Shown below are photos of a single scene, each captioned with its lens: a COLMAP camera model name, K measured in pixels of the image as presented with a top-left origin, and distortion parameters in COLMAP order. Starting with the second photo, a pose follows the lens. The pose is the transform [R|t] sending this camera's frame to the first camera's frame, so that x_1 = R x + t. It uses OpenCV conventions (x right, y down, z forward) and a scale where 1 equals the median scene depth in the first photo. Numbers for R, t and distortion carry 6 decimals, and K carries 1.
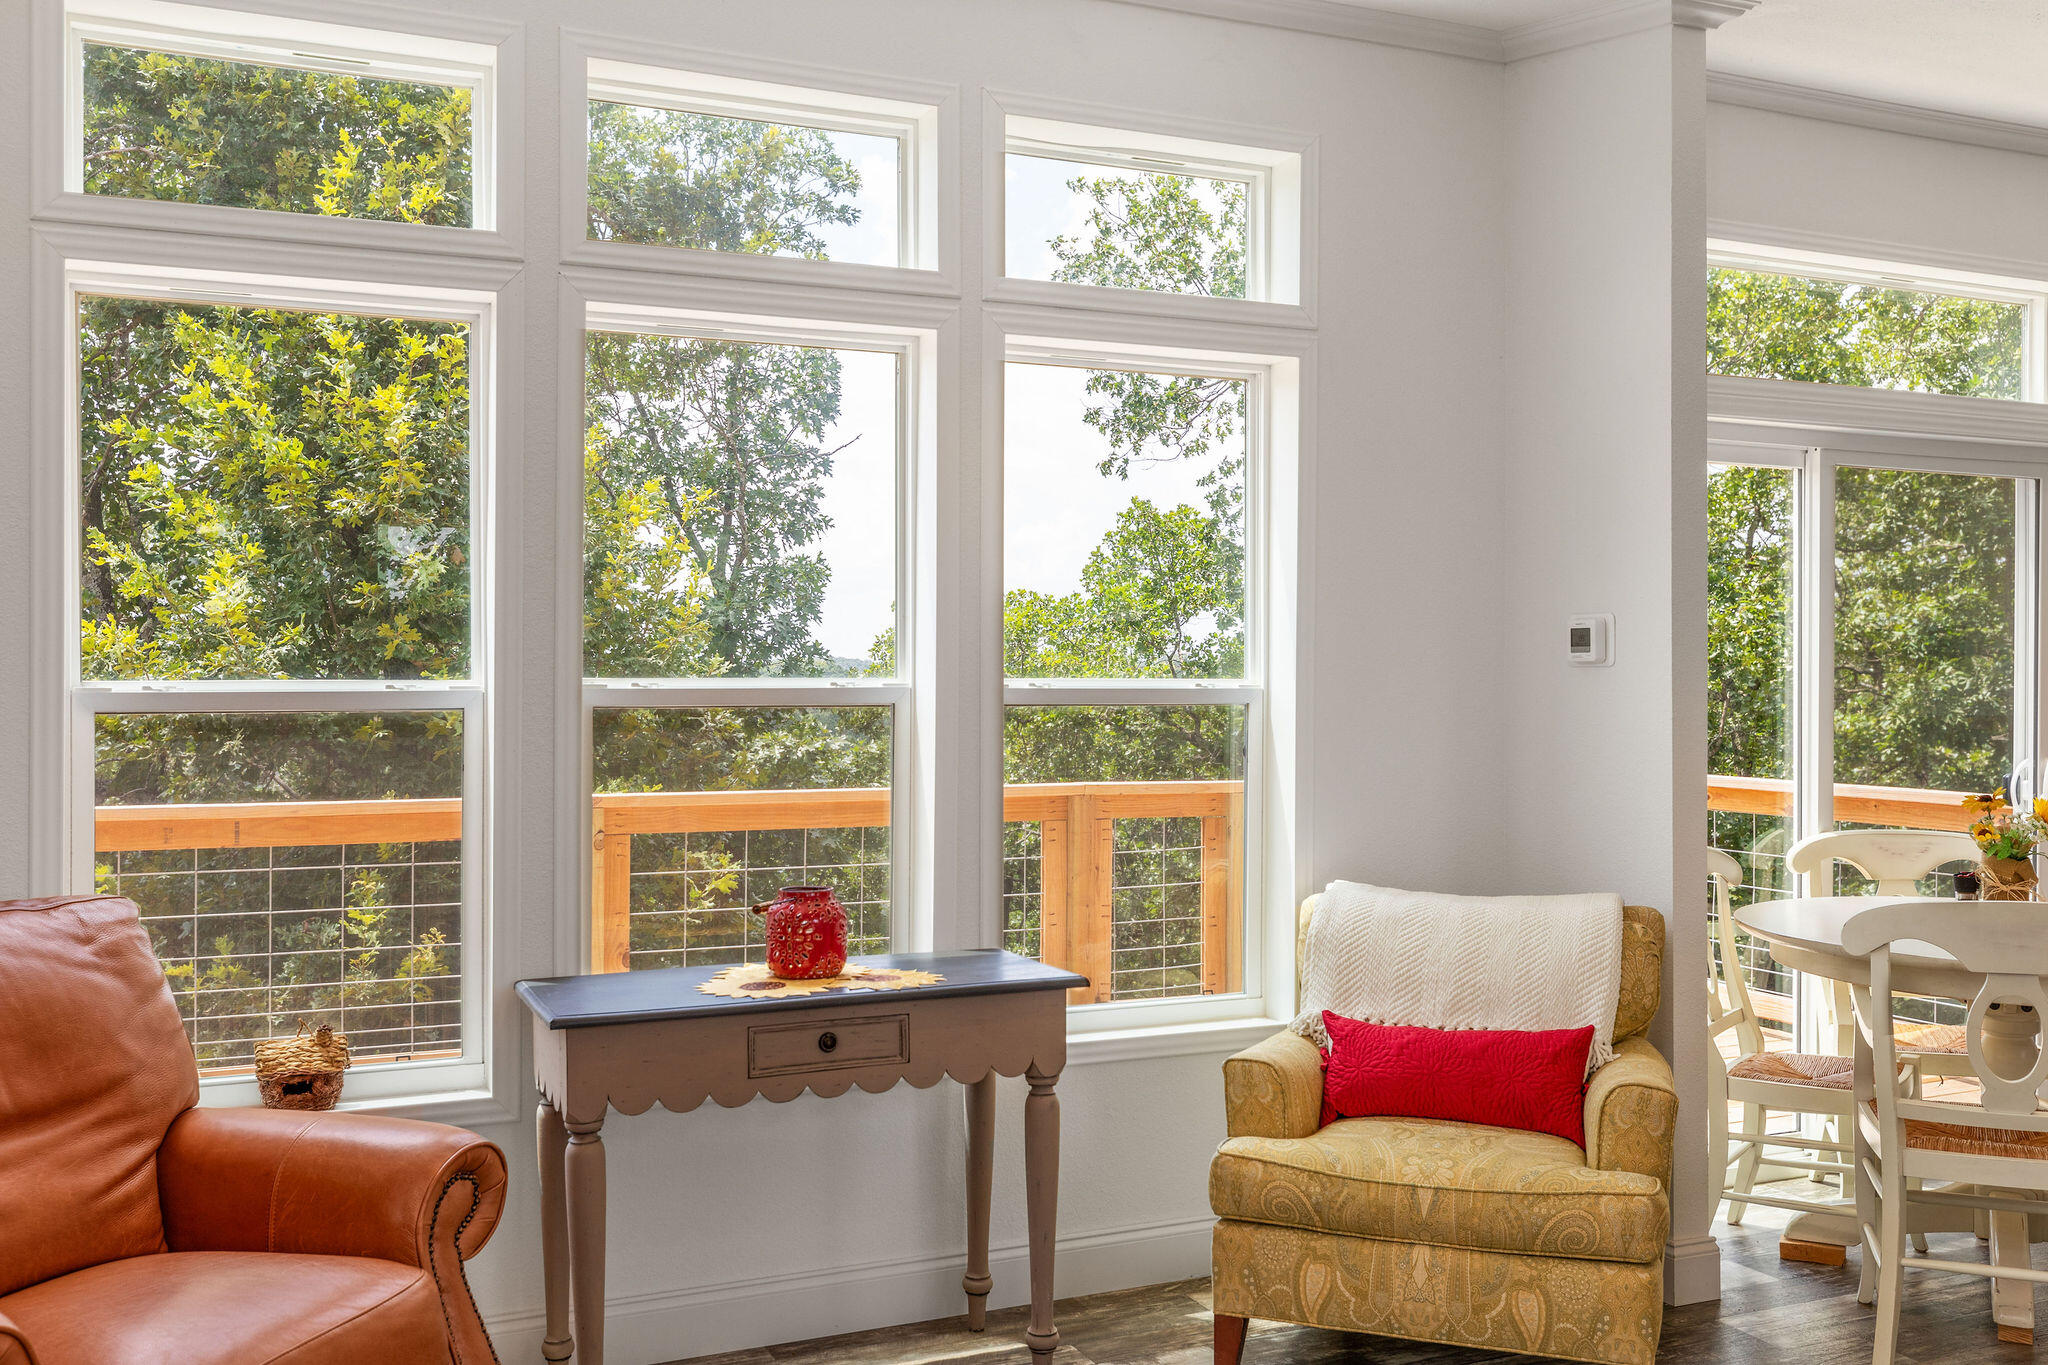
lens RADIAL K [[1808.9, 0, 1137.7], [0, 1808.9, 671.6], [0, 0, 1]] dist [0.004791, 0.019765]
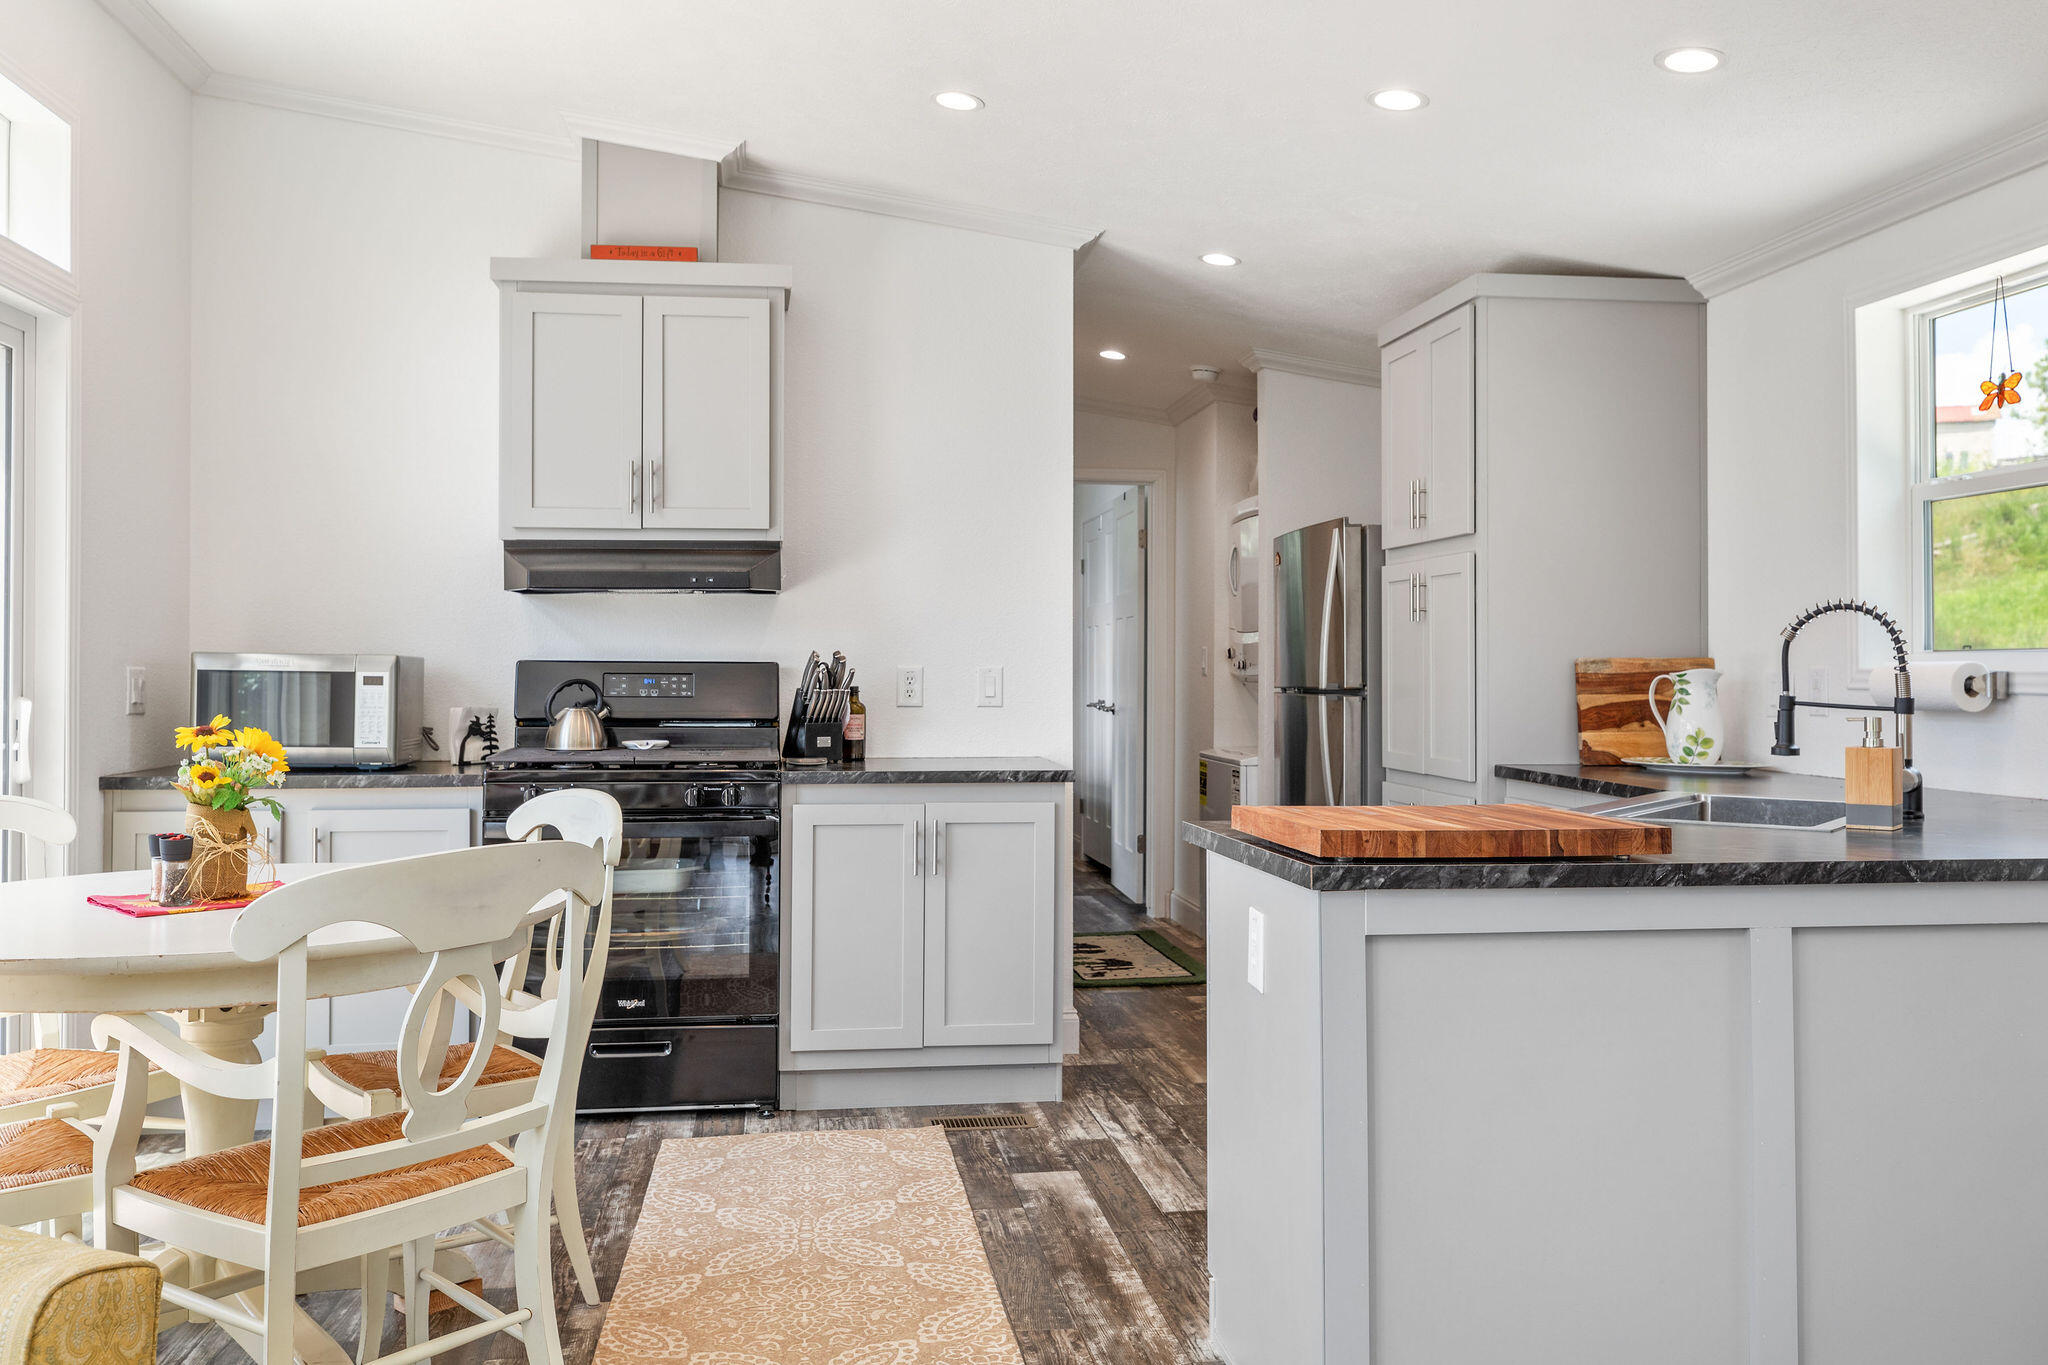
lens RADIAL K [[1680.9, 0, 999.2], [0, 1680.9, 655.3], [0, 0, 1]] dist [0.000613, 0.015954]
pose [[0.291760, 0.001122, 0.956491, -0.108330], [0.002702, 0.999994, -0.001998, 0.047575], [-0.956488, 0.003167, 0.291755, 0.563266]]
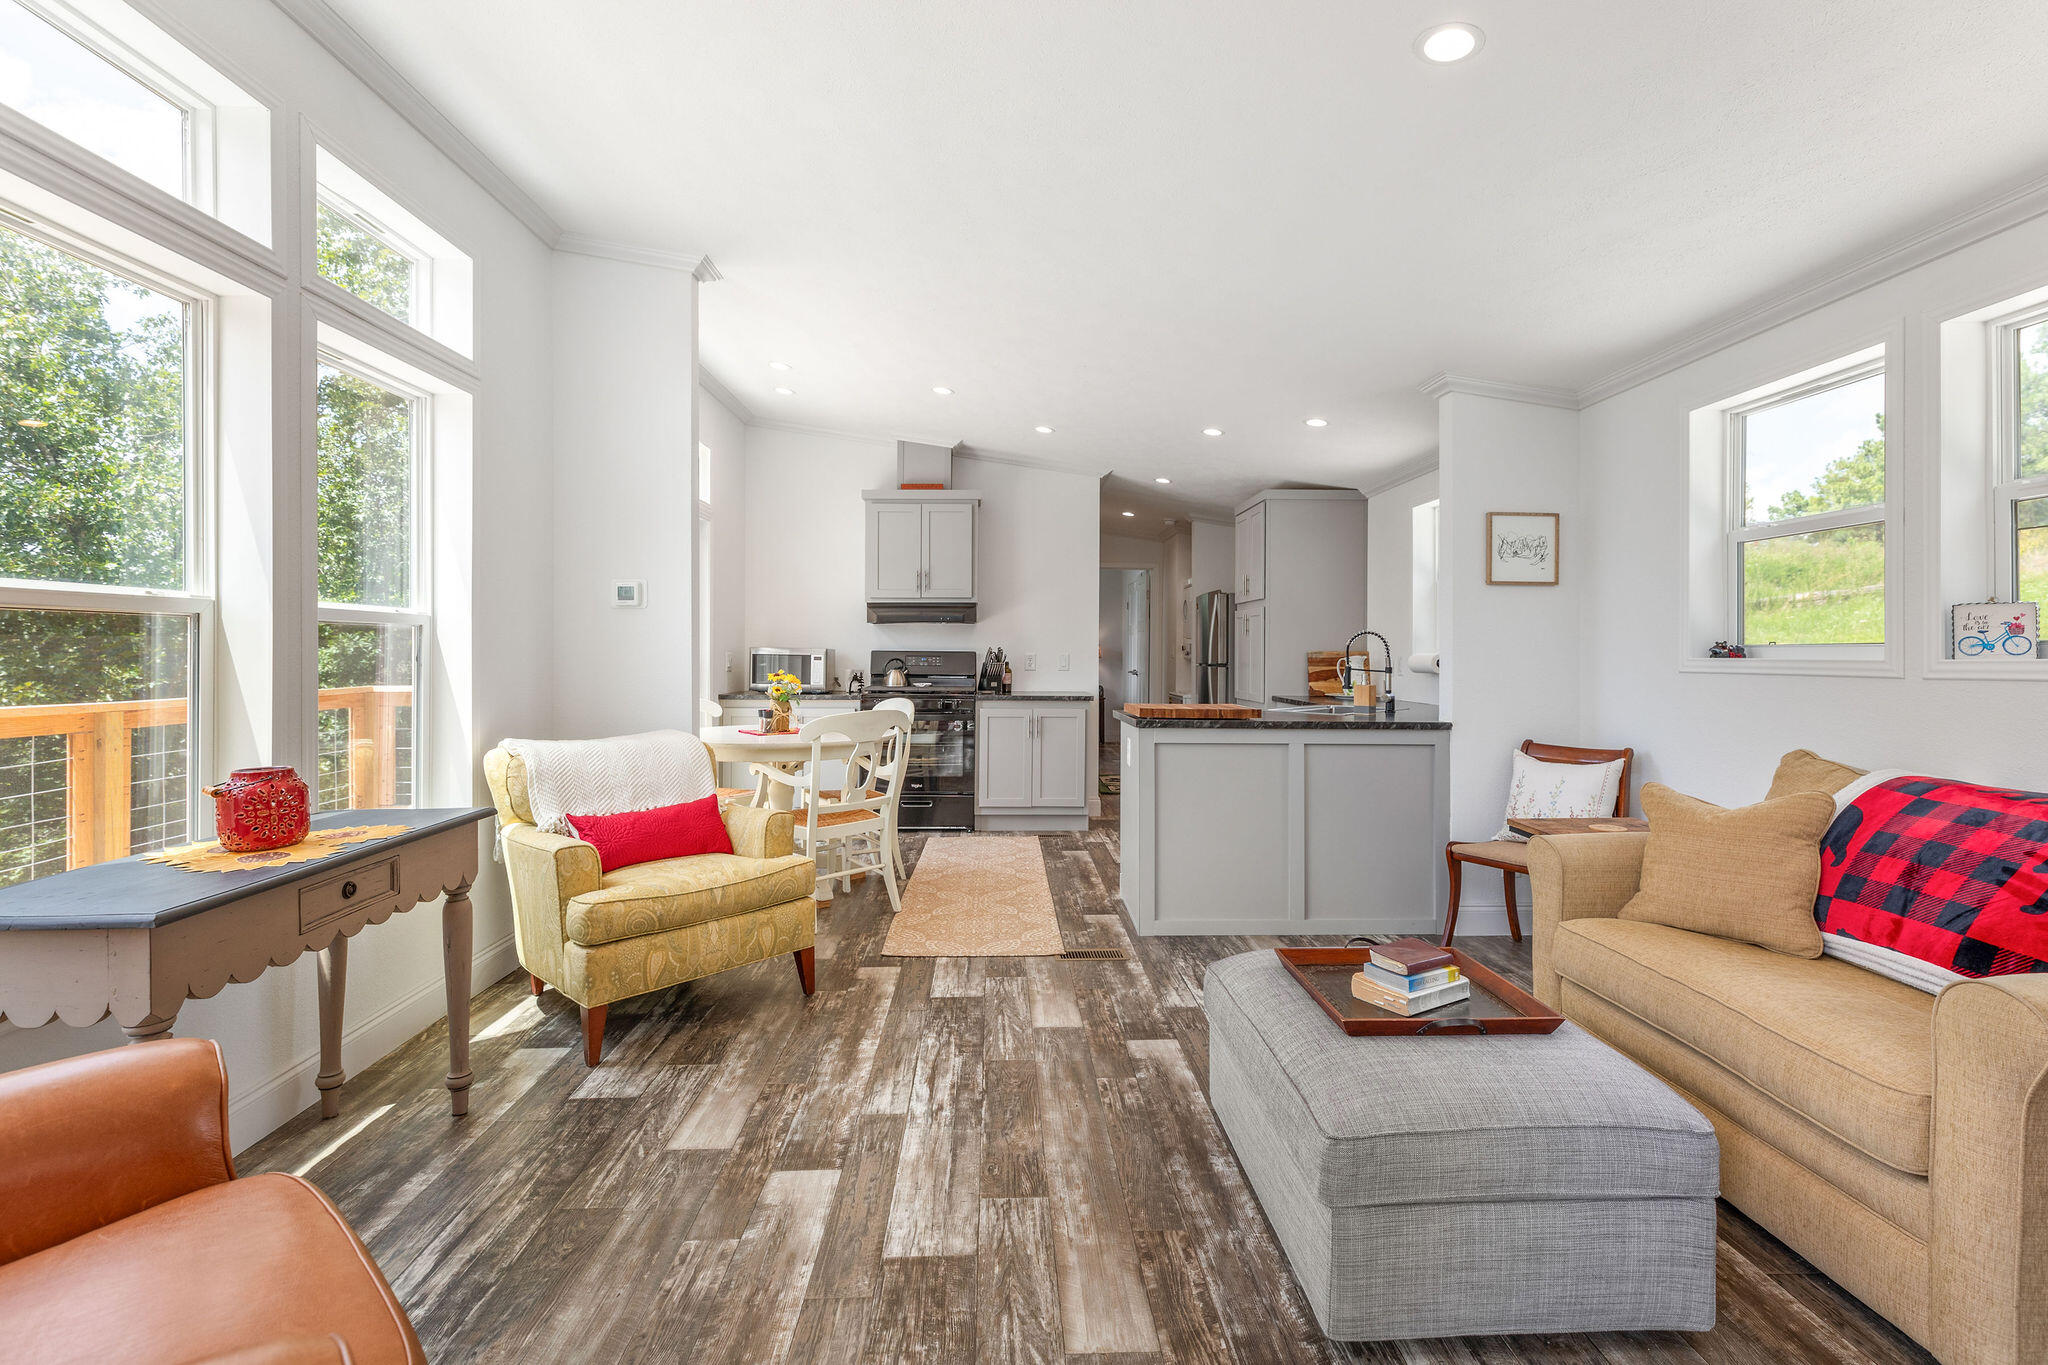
lens RADIAL K [[918.1, 0, 1008.5], [0, 918.1, 659.3], [0, 0, 1]] dist [0.005093, -0.000545]
pose [[0.398116, -0.010709, 0.917273, -0.513828], [-0.000562, 0.999929, 0.011918, 0.043242], [-0.917335, -0.005260, 0.398082, 0.340989]]
